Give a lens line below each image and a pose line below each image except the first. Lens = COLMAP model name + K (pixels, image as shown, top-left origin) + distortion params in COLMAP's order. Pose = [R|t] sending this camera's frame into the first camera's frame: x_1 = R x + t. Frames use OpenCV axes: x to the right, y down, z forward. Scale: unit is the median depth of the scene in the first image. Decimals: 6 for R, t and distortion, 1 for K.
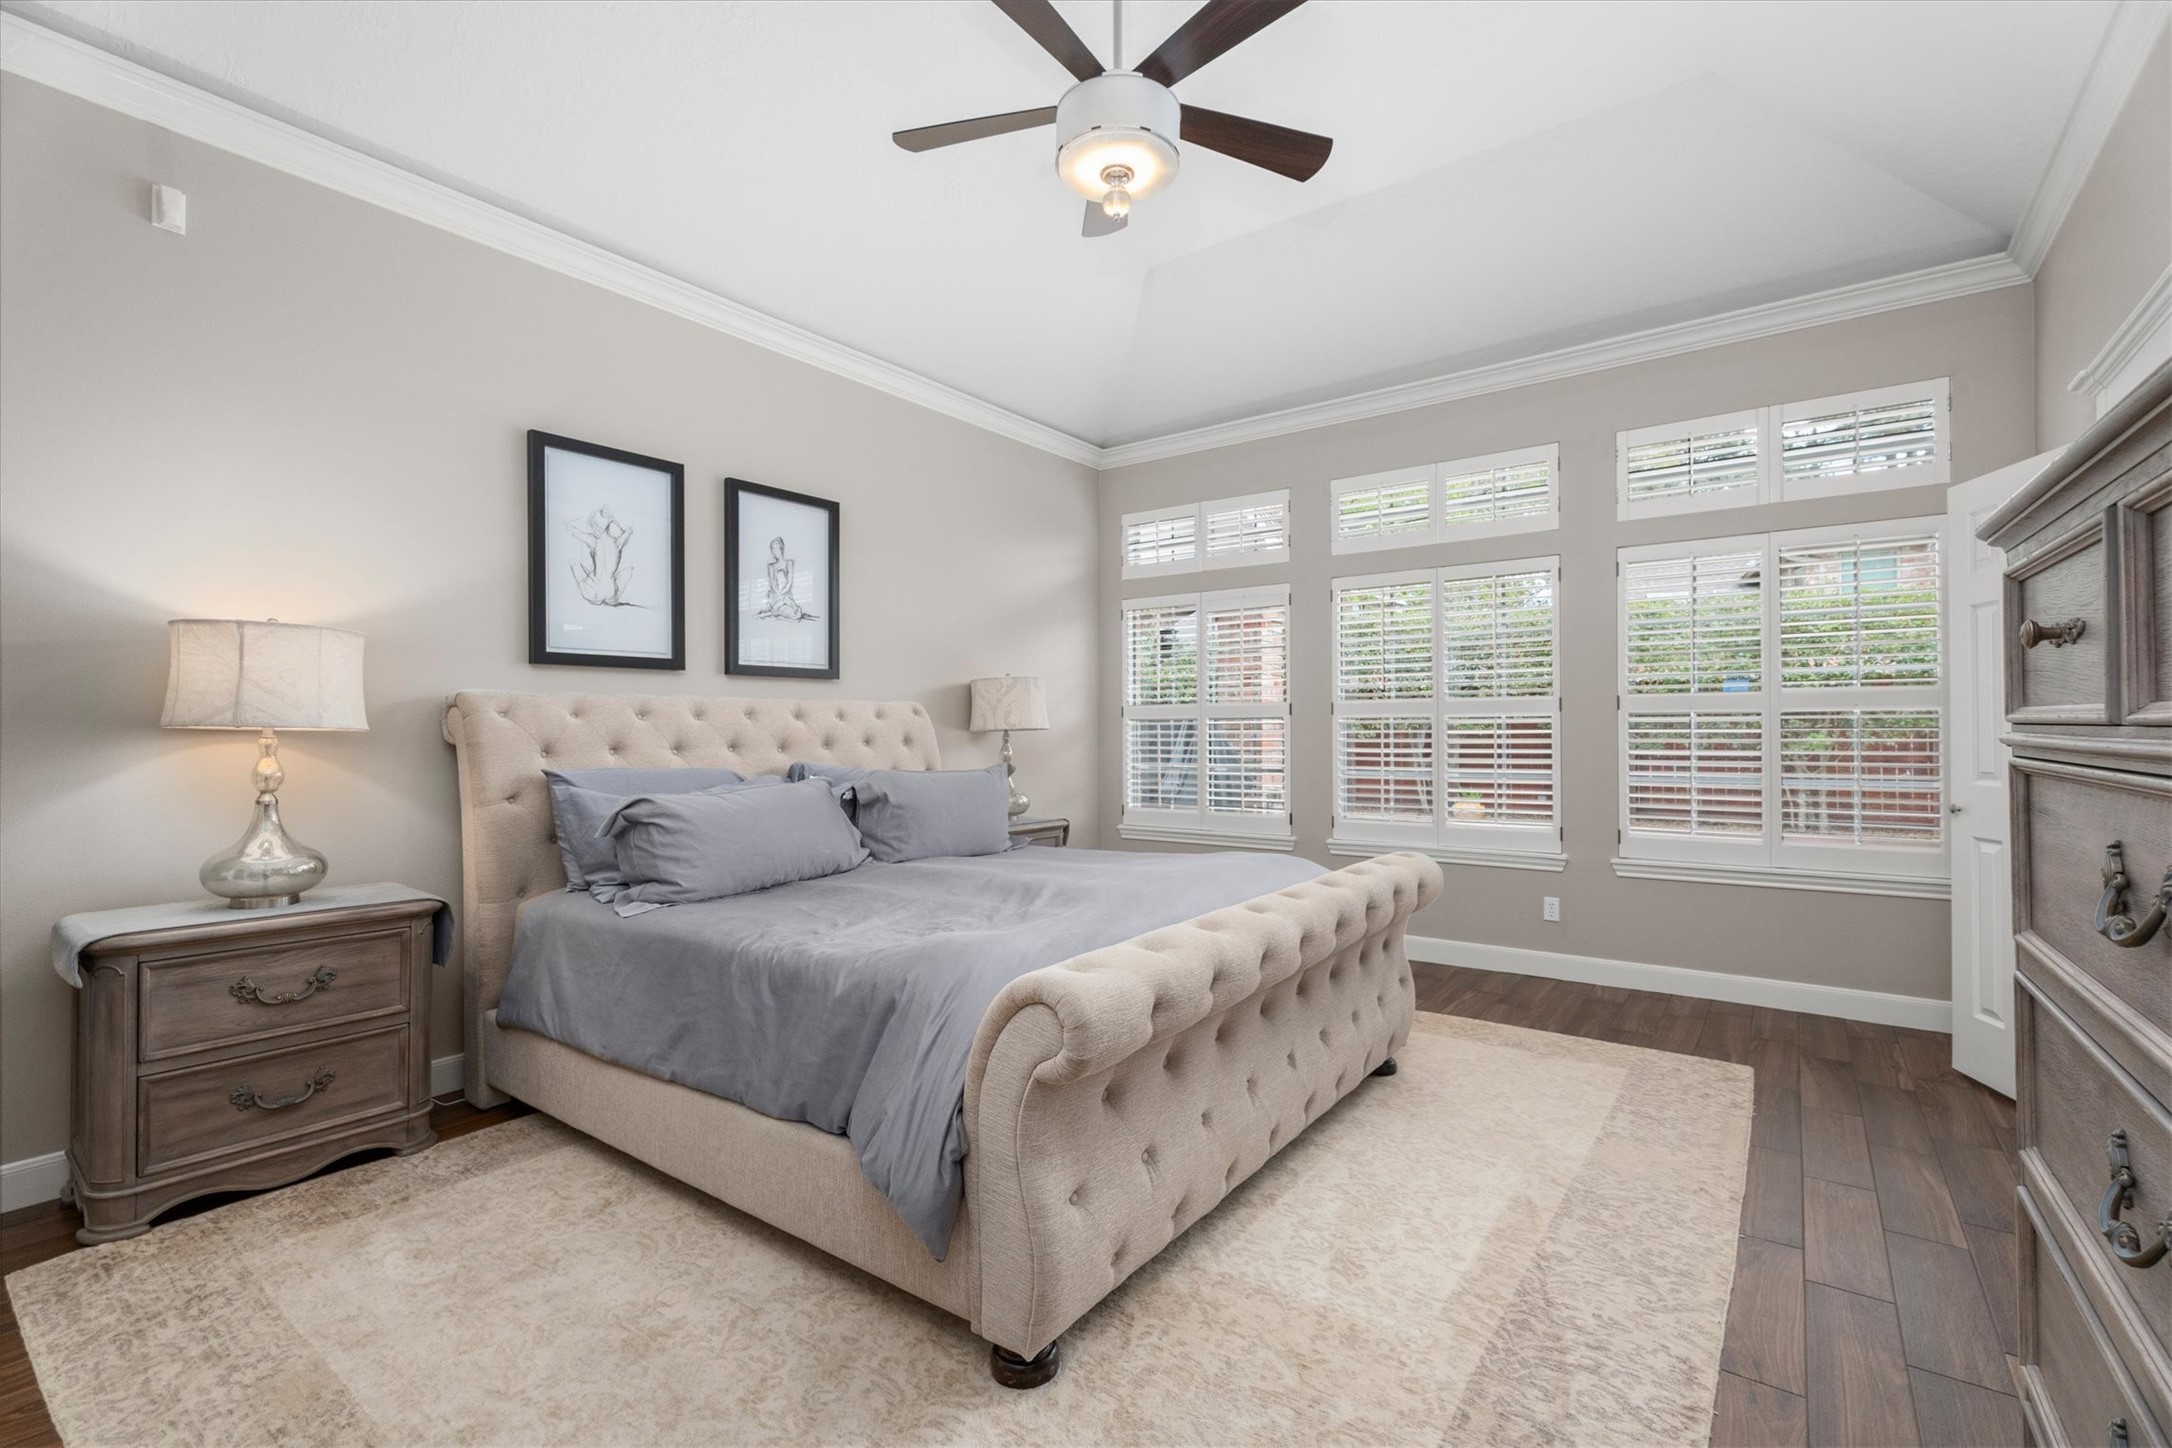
lens RADIAL K [[994.3, 0, 1068.7], [0, 994.3, 718.7], [0, 0, 1]] dist [0.015295, -0.007965]
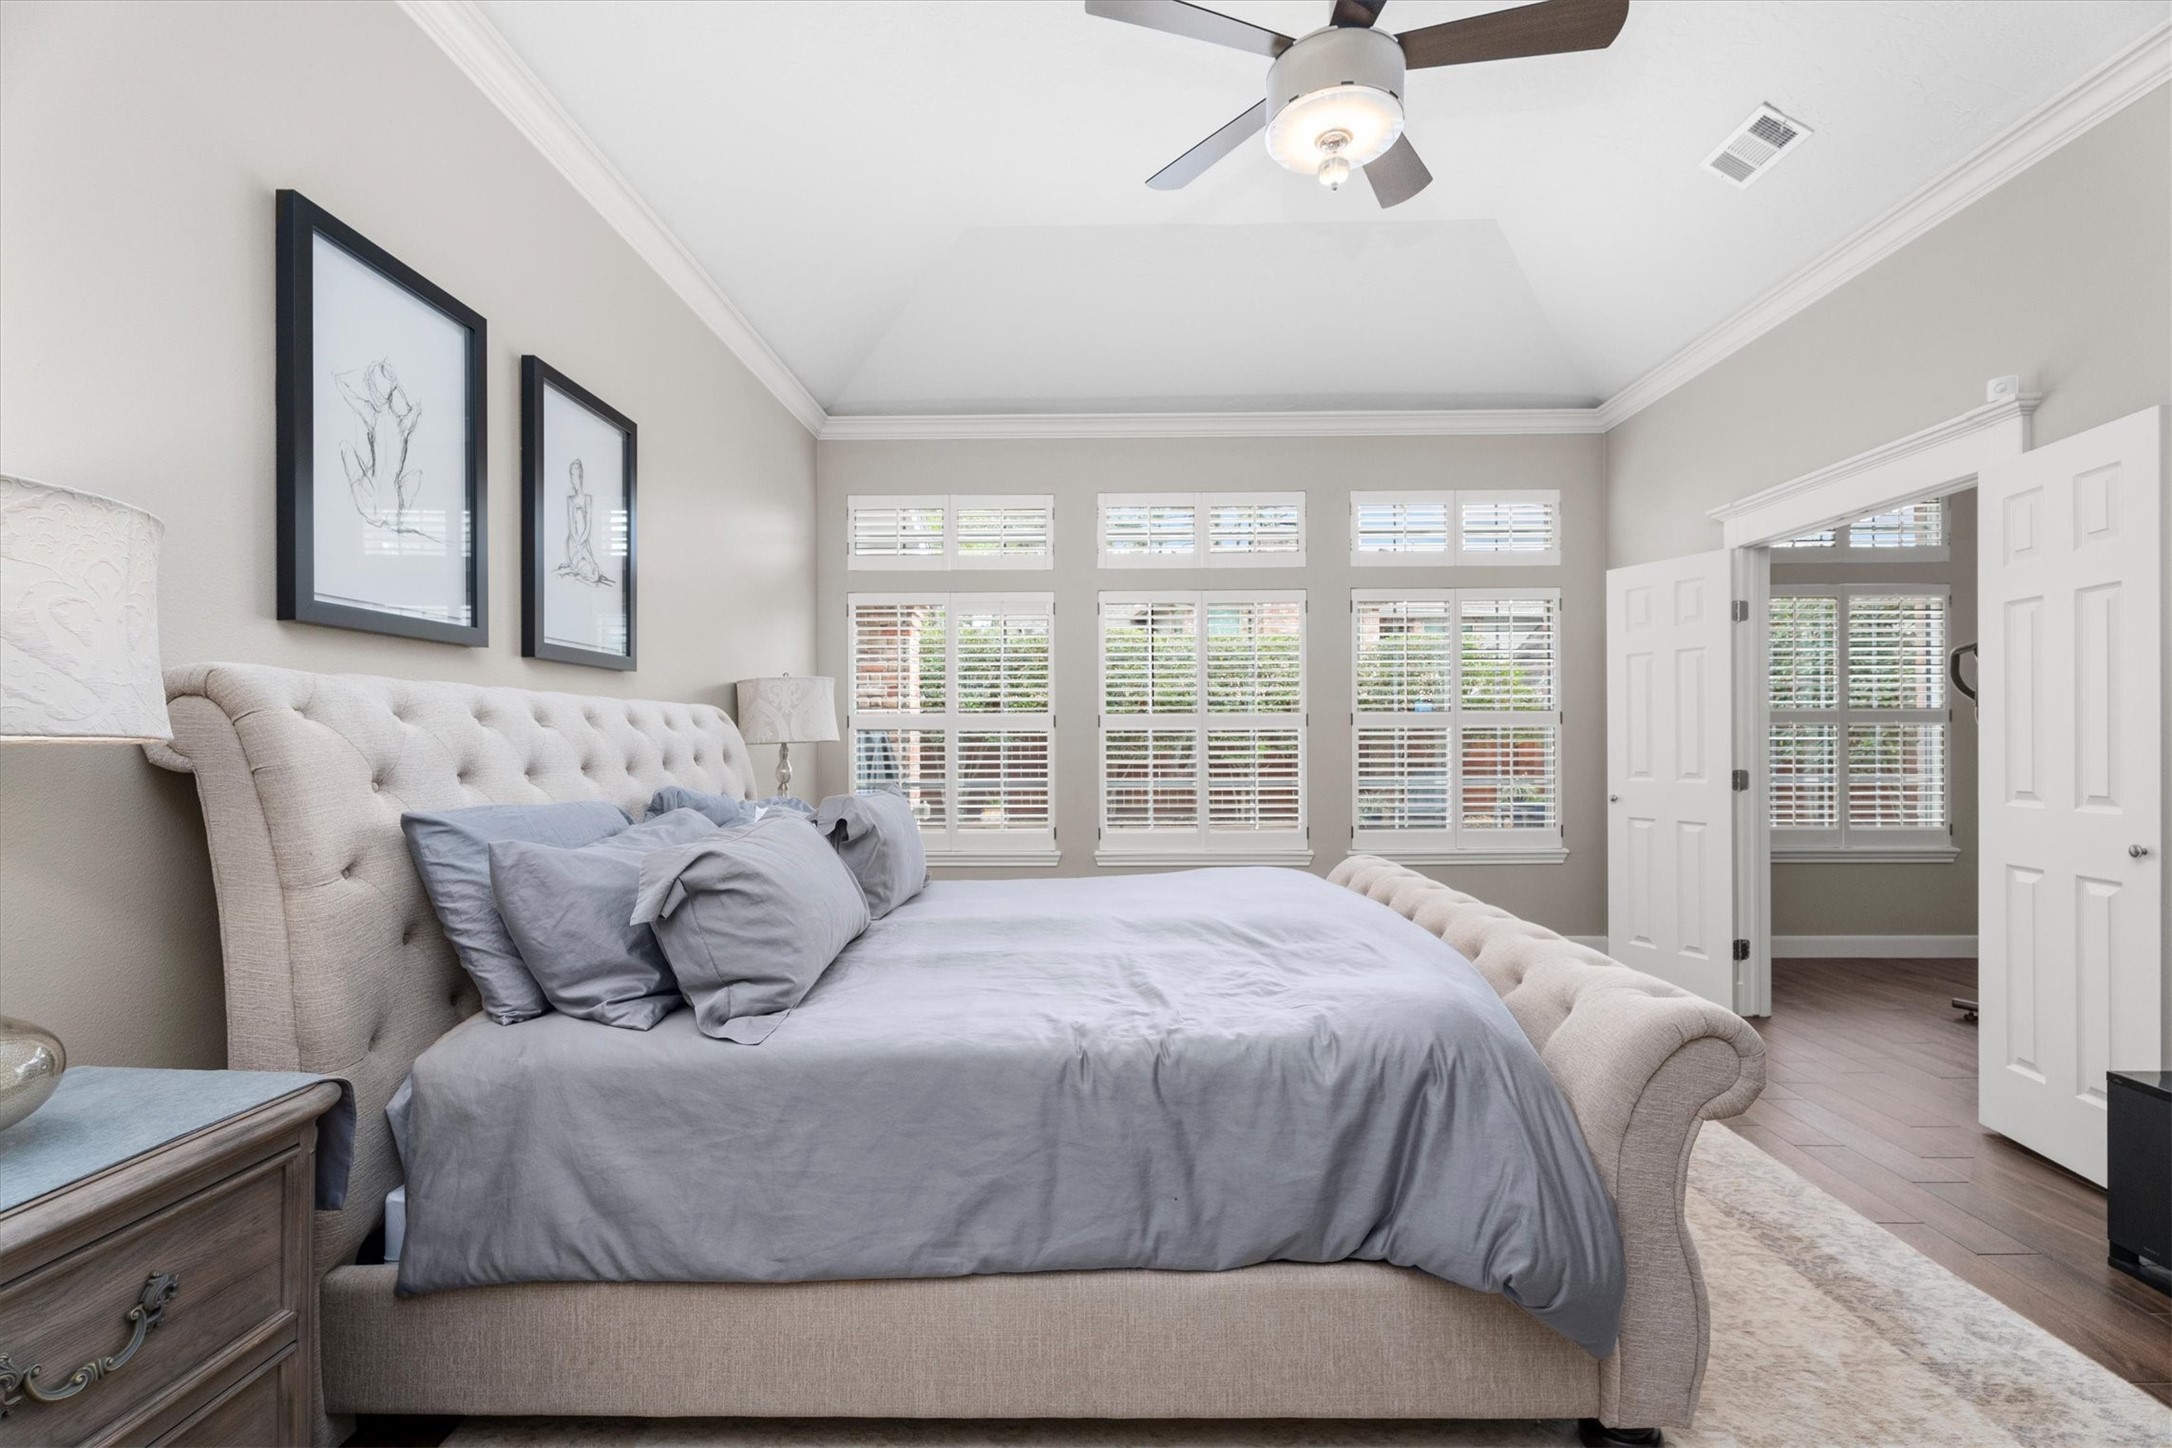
lens RADIAL K [[994.3, 0, 1085.5], [0, 994.3, 733.0], [0, 0, 1]] dist [0.015295, -0.007965]
pose [[0.797770, 0.004632, 0.602945, -0.447530], [-0.005439, 0.999985, -0.000485, 0.003325], [-0.602938, -0.002892, 0.797783, 0.260935]]
